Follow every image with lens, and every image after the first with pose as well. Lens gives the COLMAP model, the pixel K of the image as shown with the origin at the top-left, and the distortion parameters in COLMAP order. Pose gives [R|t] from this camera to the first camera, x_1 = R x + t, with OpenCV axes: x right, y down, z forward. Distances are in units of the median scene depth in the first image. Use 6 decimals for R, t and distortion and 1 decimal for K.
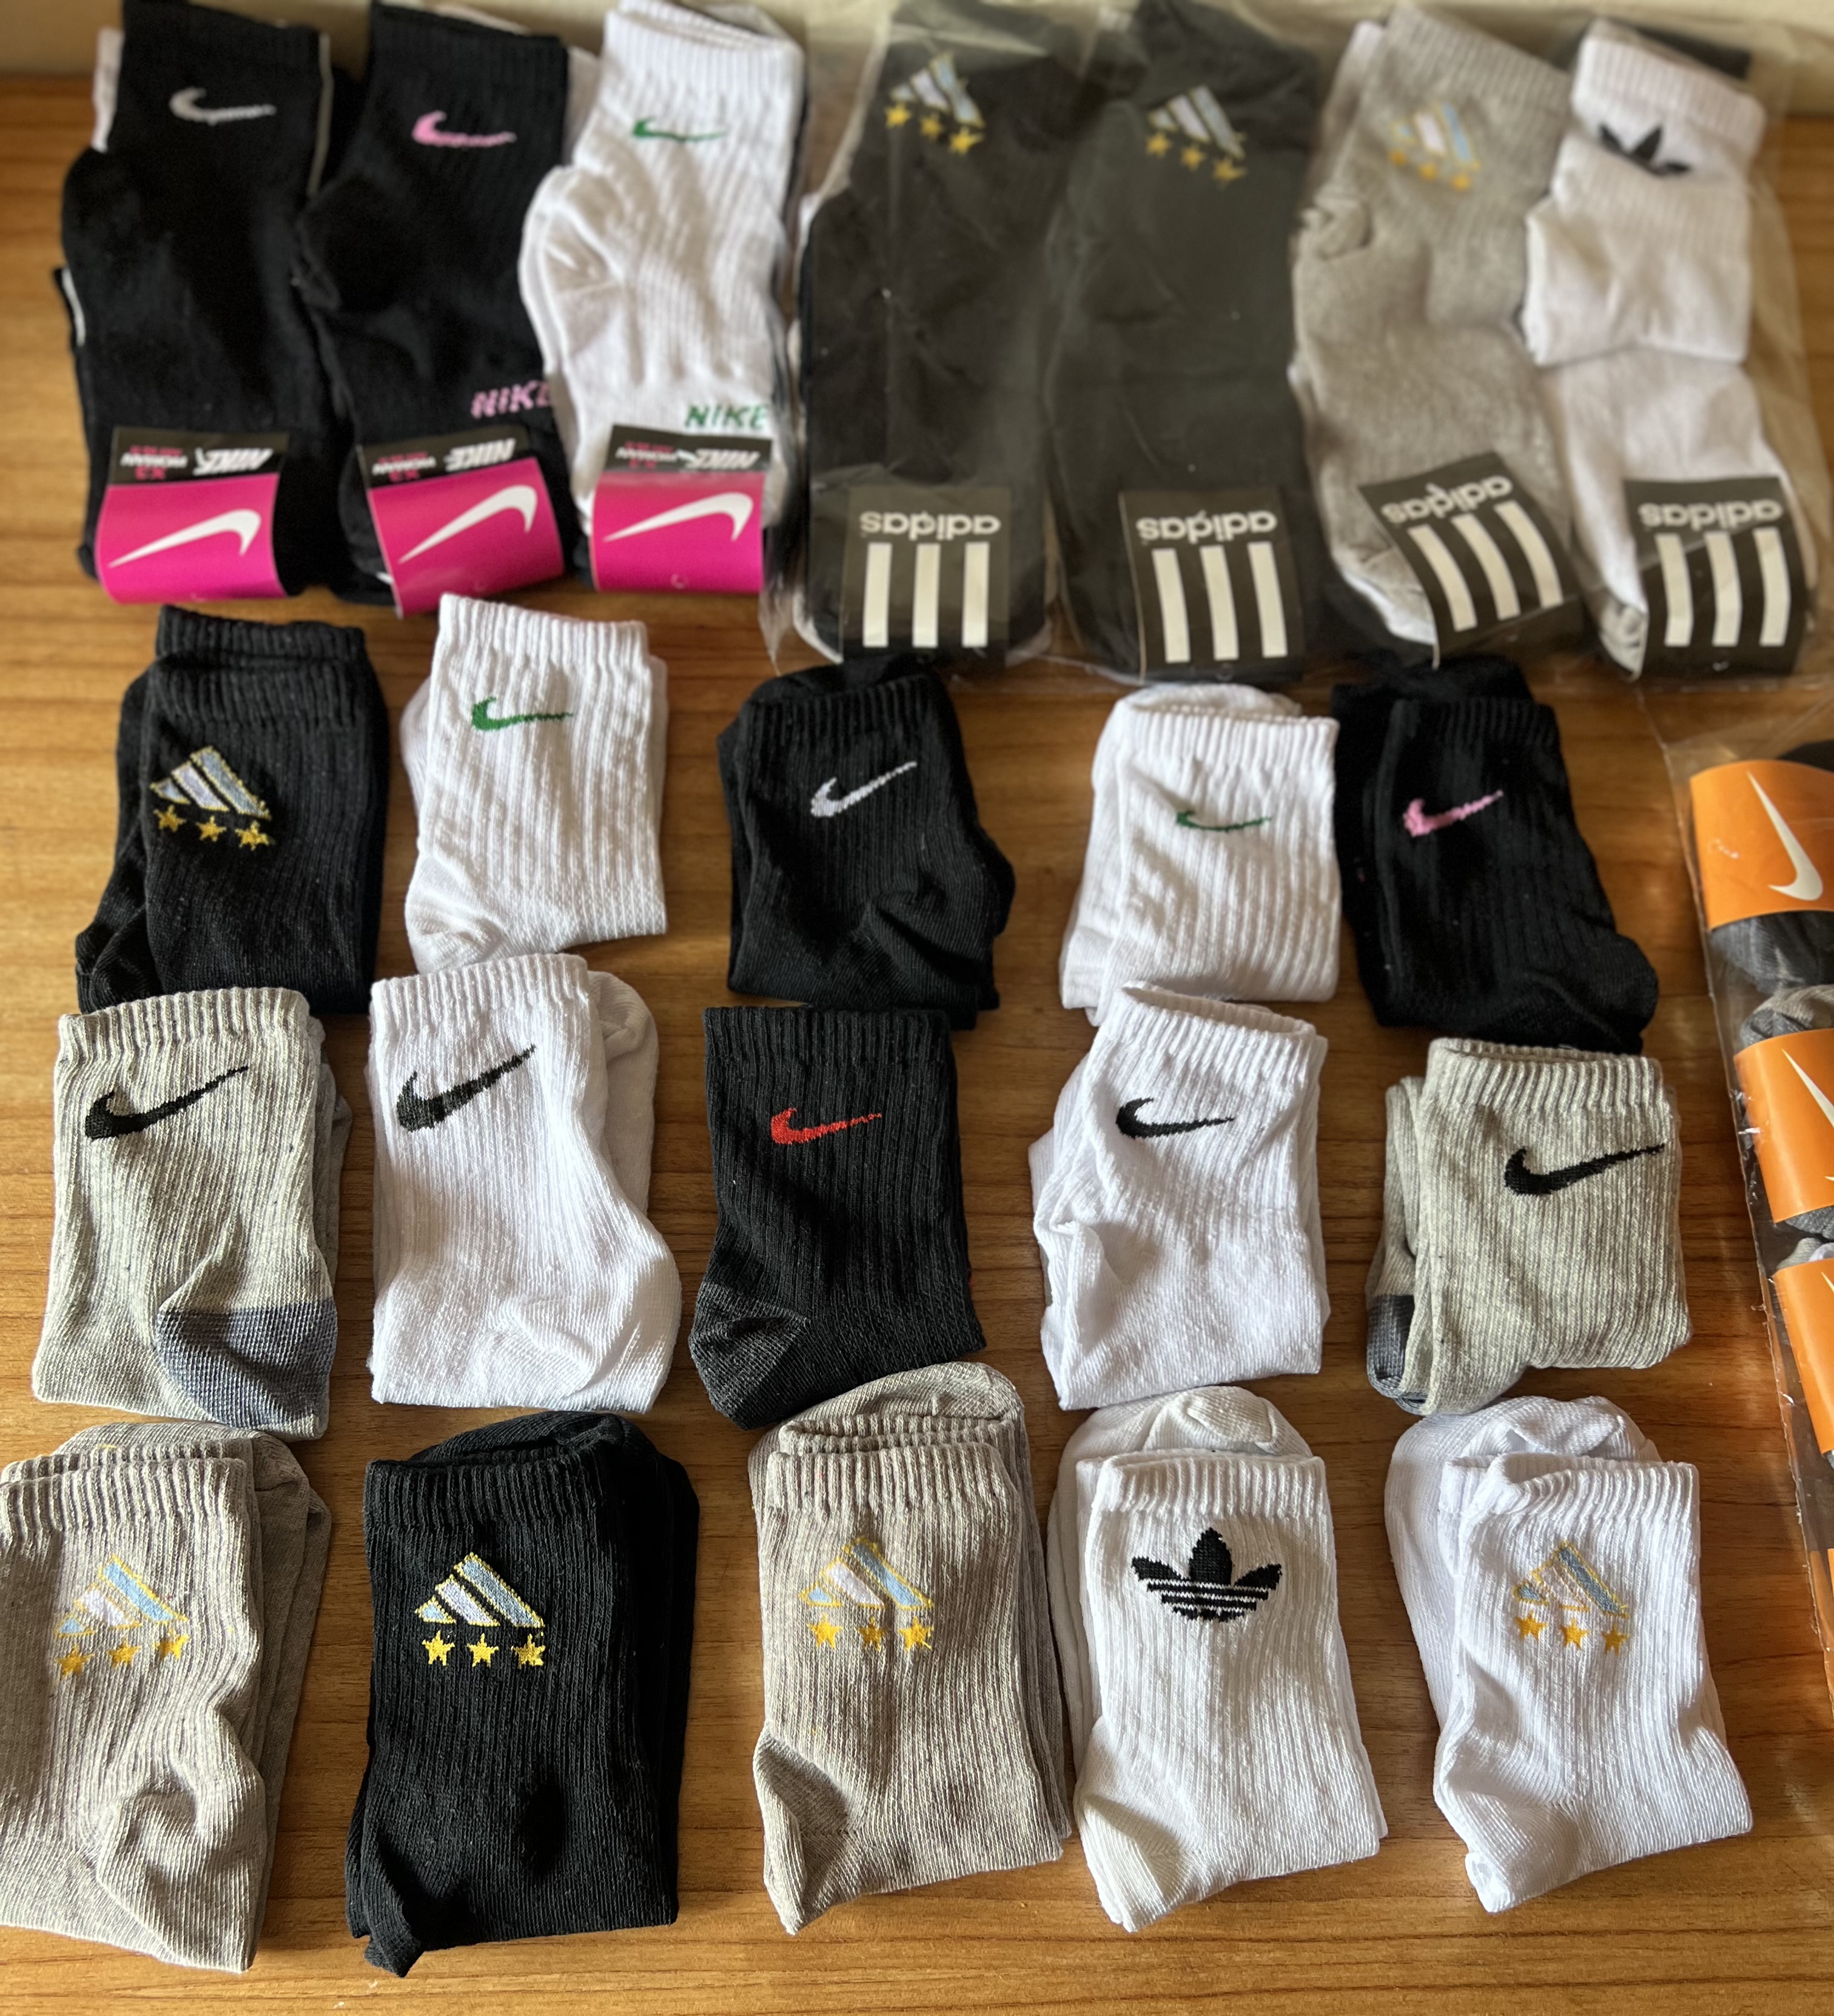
lens RADIAL K [[1870.6, 0, 918.2], [0, 1870.6, 1225.0], [0, 0, 1]] dist [0.106636, -0.243613]
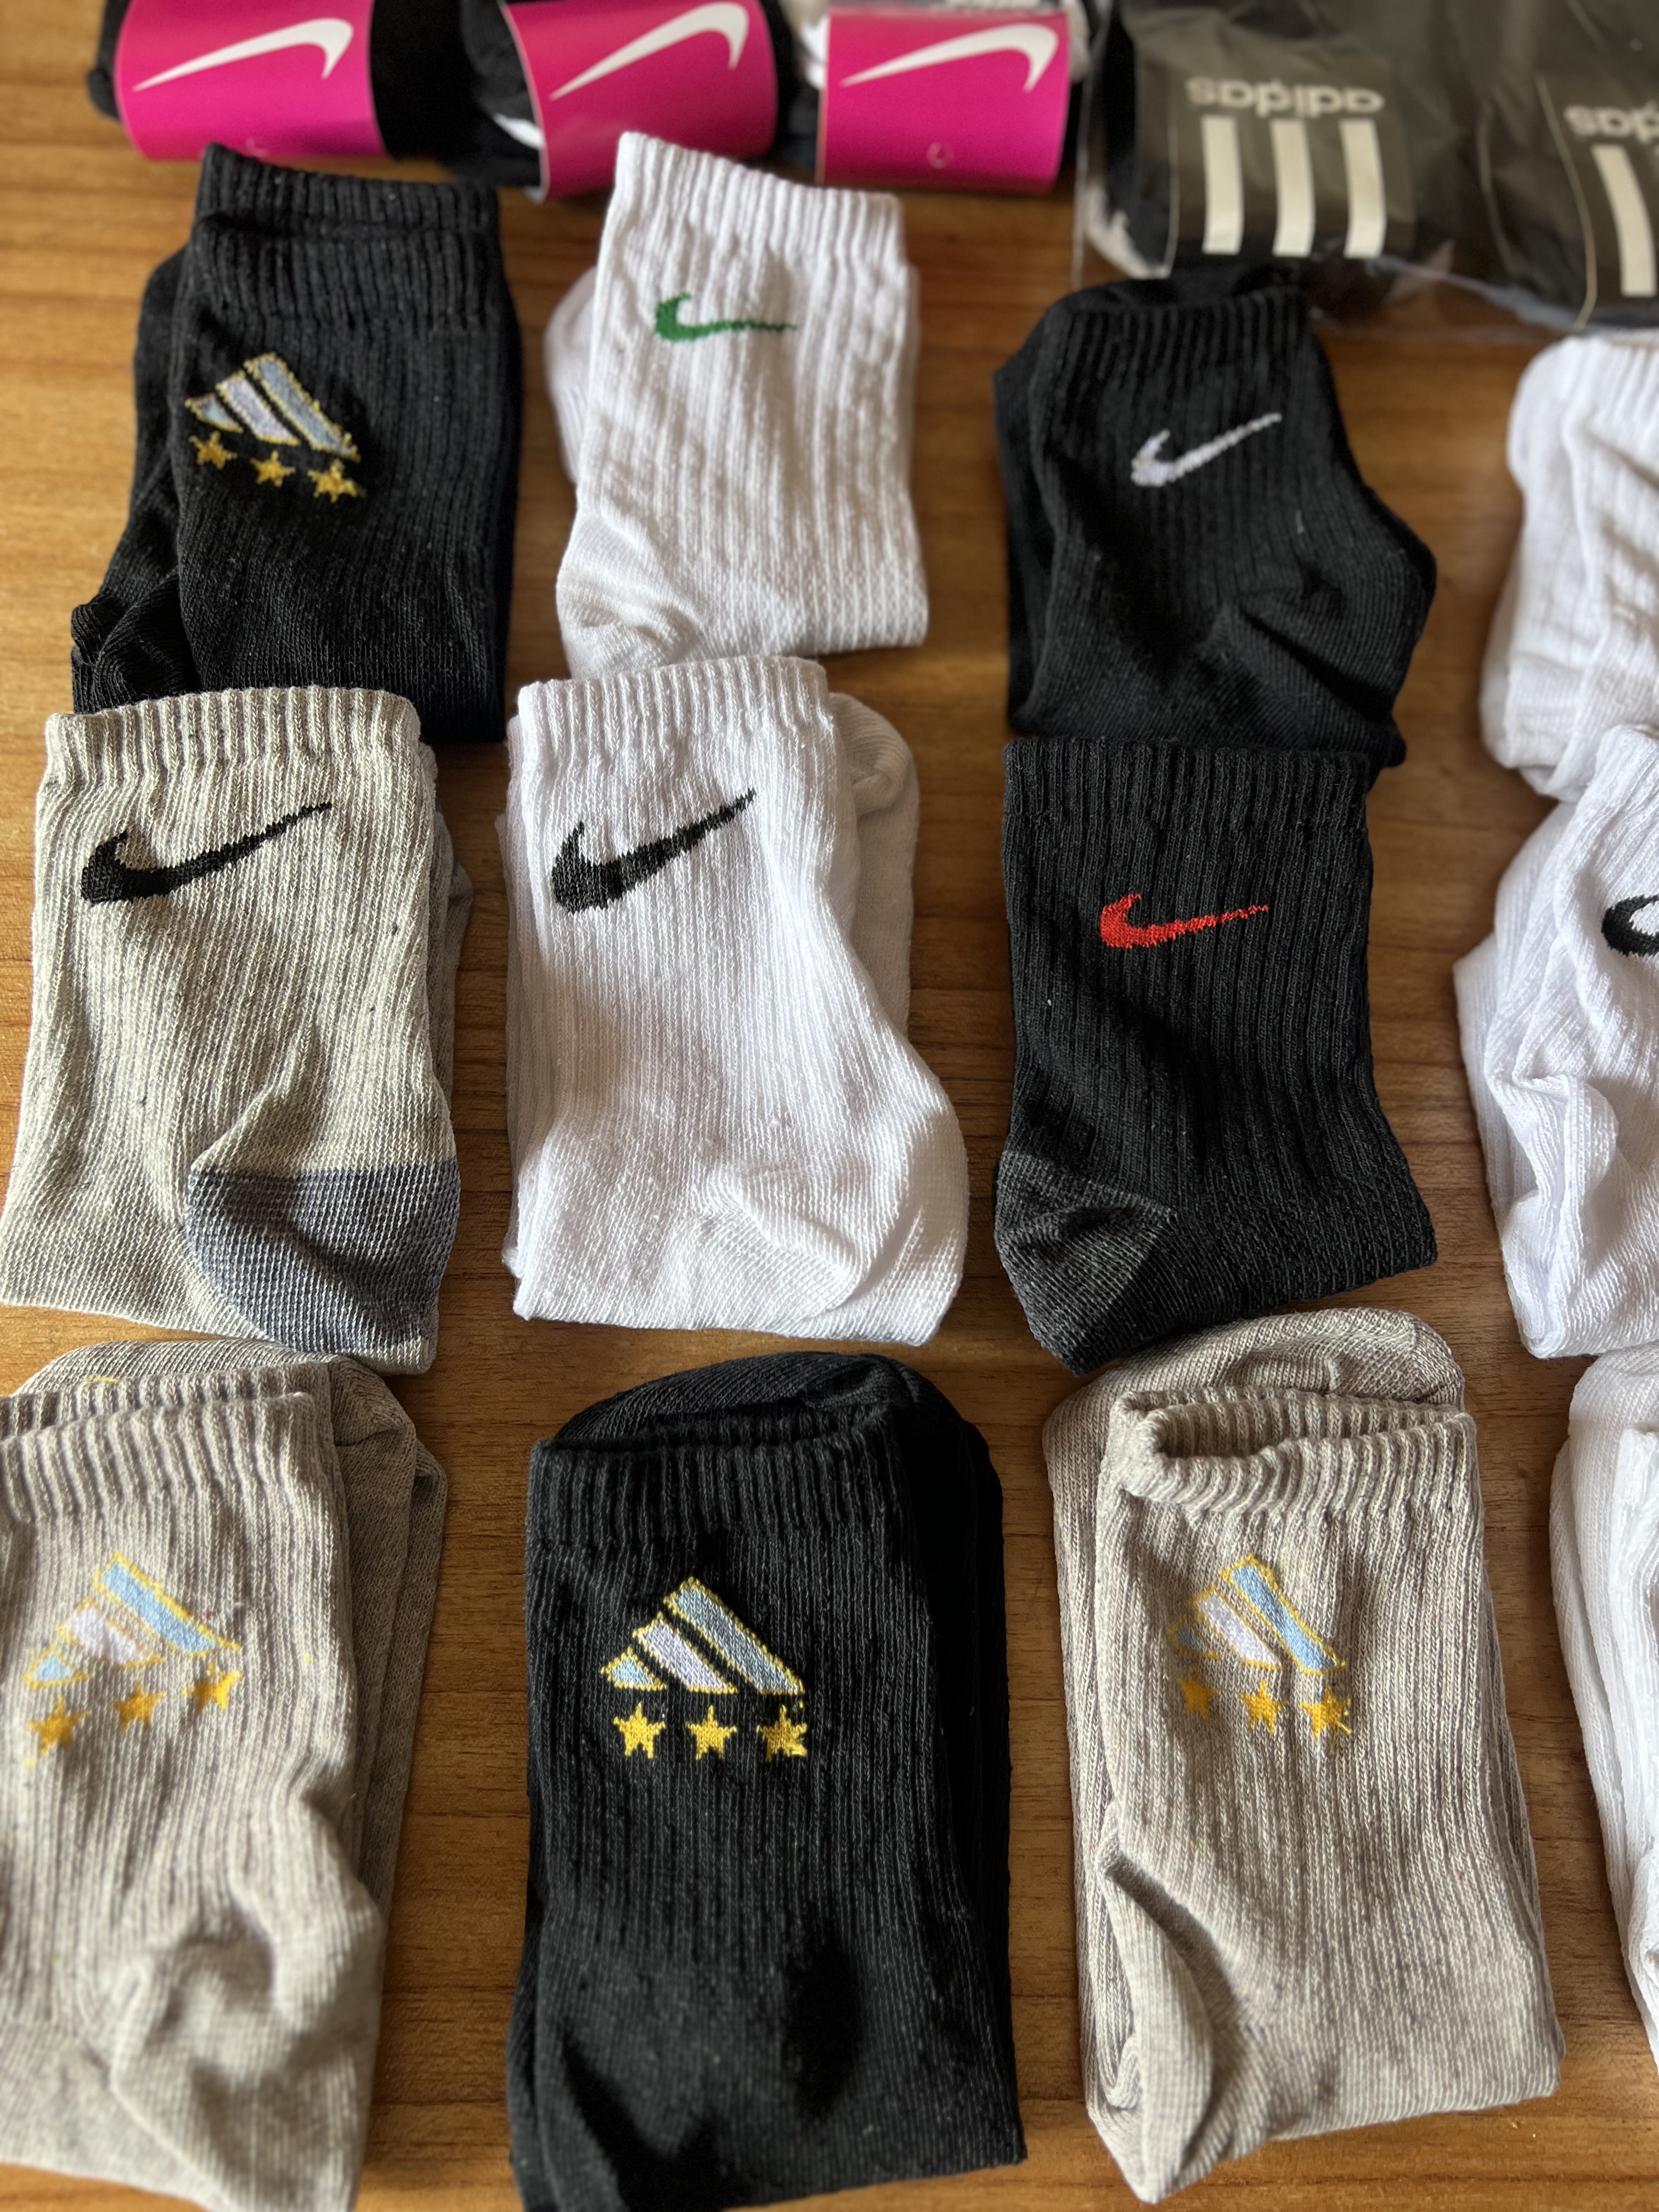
lens RADIAL K [[1693.1, 0, 831.7], [0, 1693.1, 1124.9], [0, 0, 1]] dist [0.049040, -0.068737]
pose [[0.999461, 0.028191, 0.016844, -0.182665], [-0.028373, 0.999540, 0.010676, 0.016548], [-0.016535, -0.011148, 0.999801, 0.391881]]
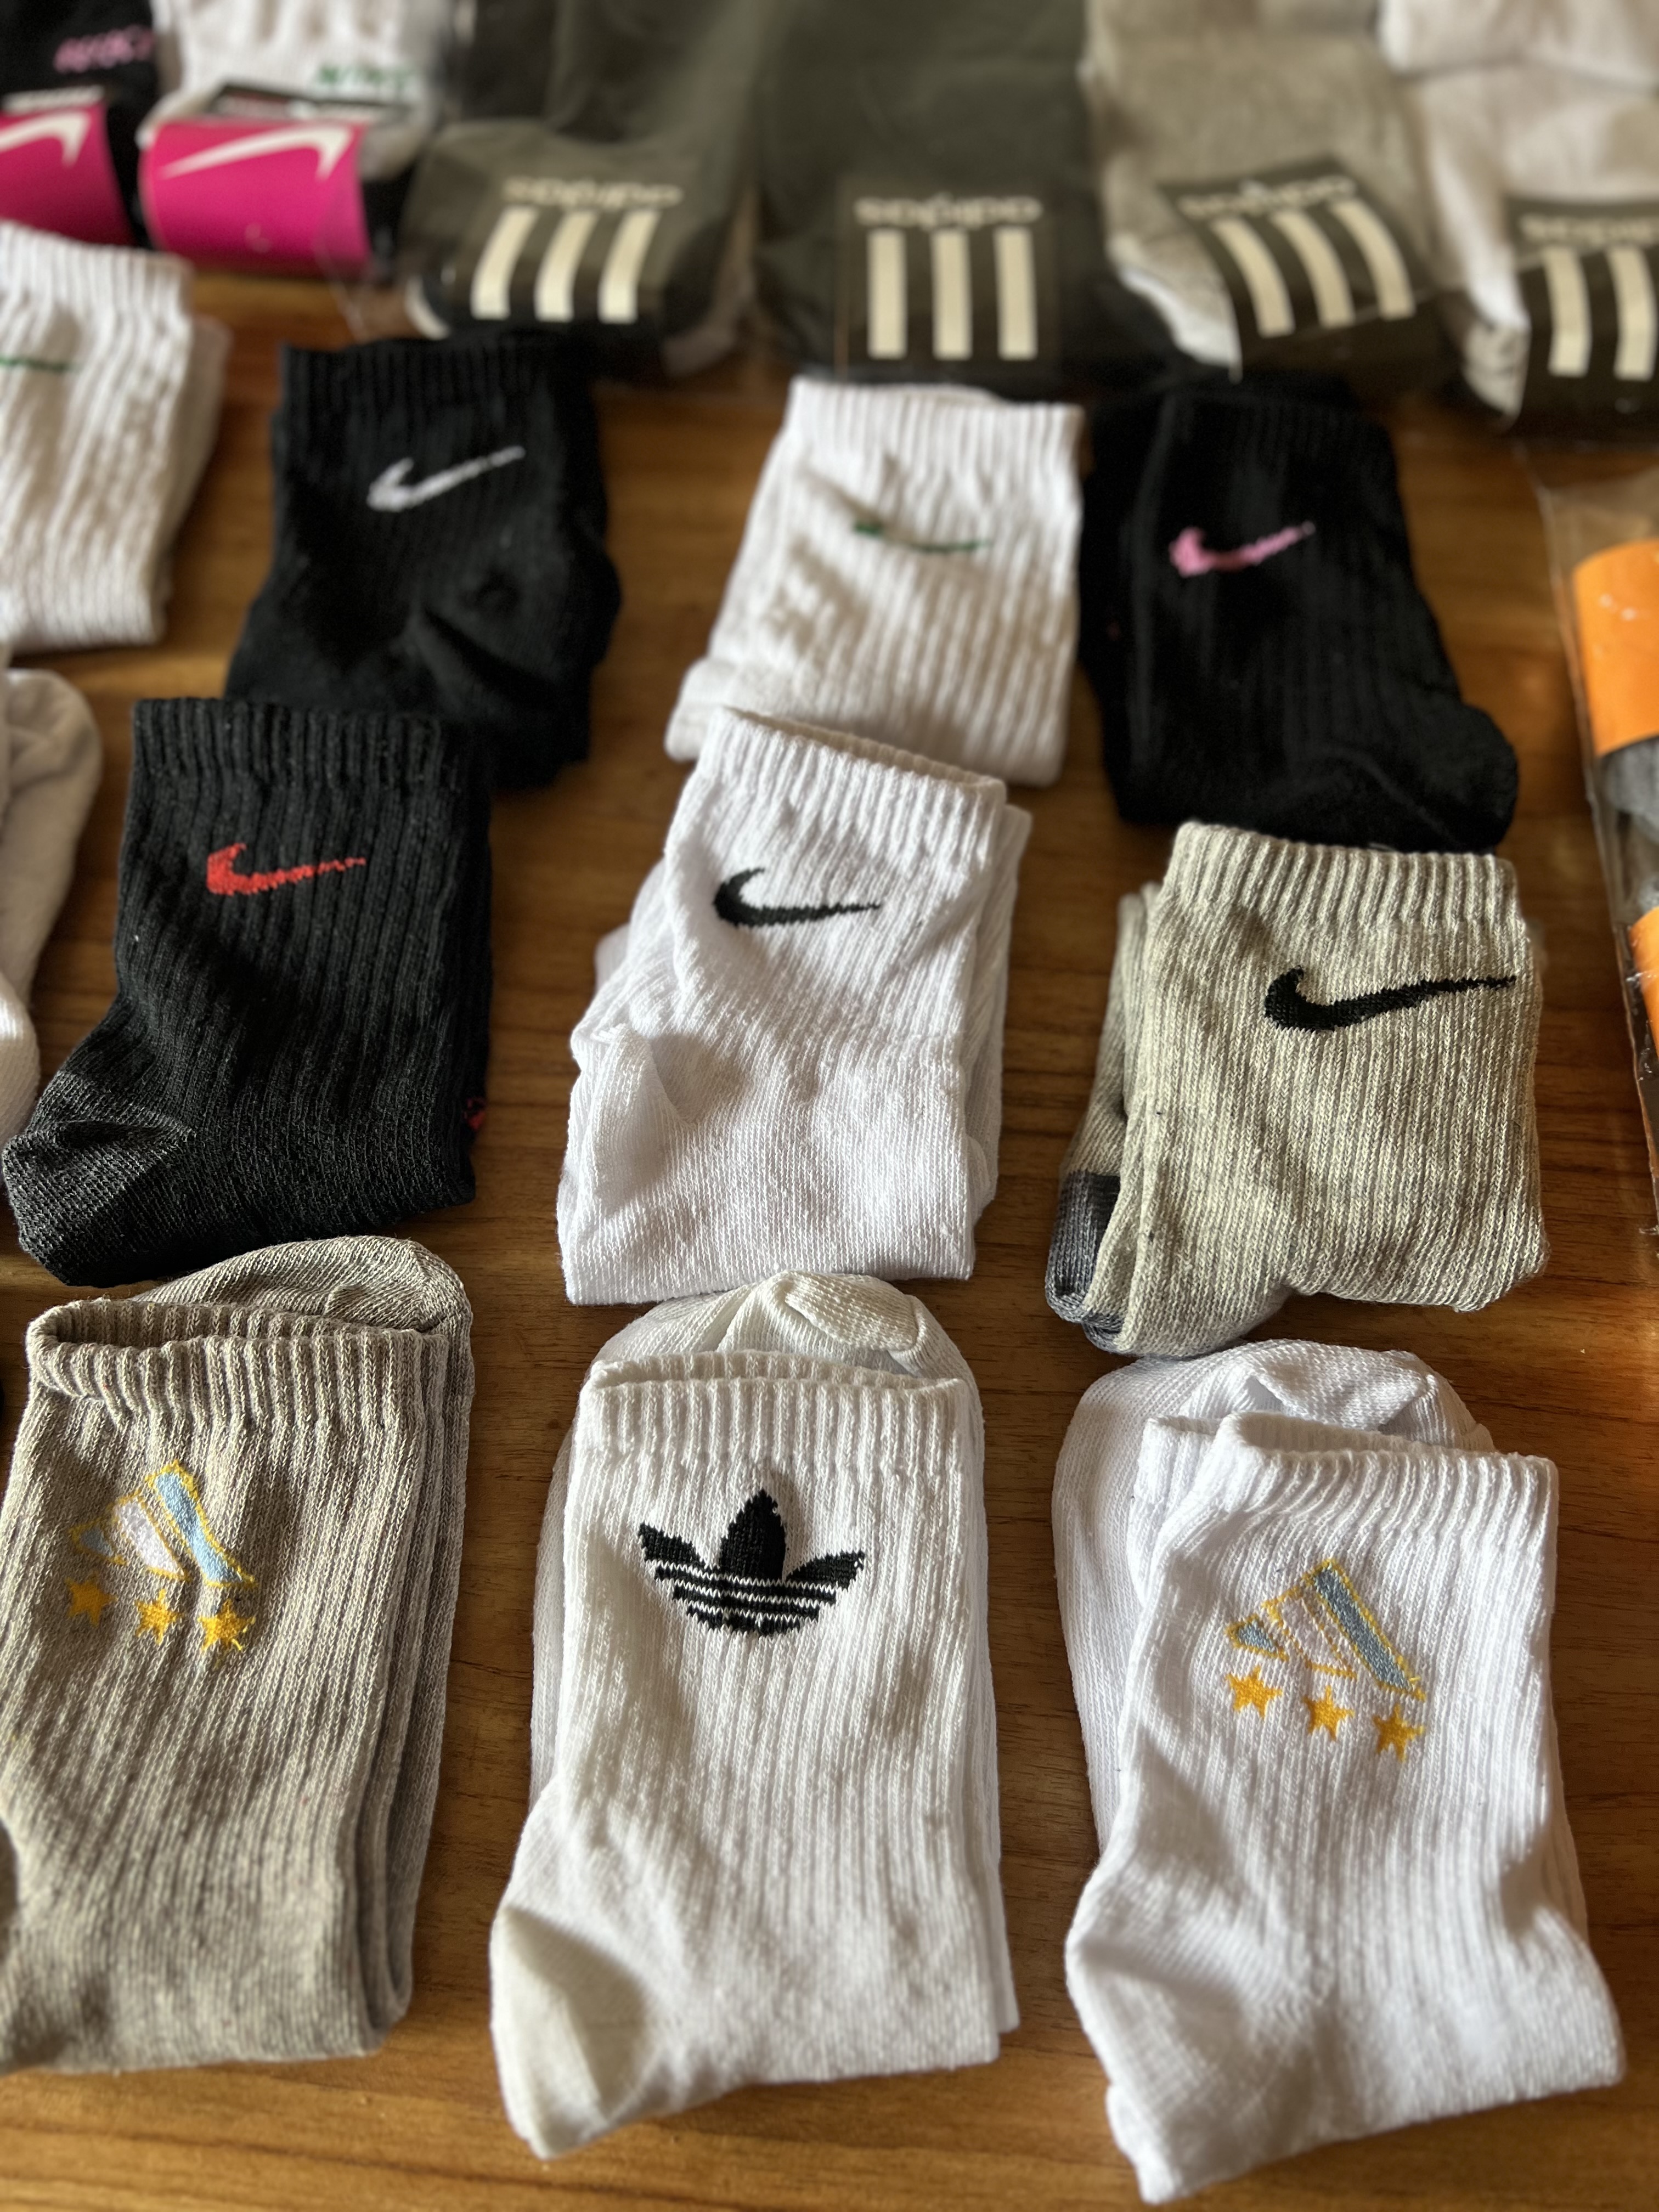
lens RADIAL K [[1693.1, 0, 831.7], [0, 1693.1, 1124.9], [0, 0, 1]] dist [0.049040, -0.068737]
pose [[0.995050, 0.068769, -0.071735, 0.201991], [-0.077890, 0.988016, -0.133260, 0.107002], [0.061711, 0.138188, 0.988482, 0.400501]]
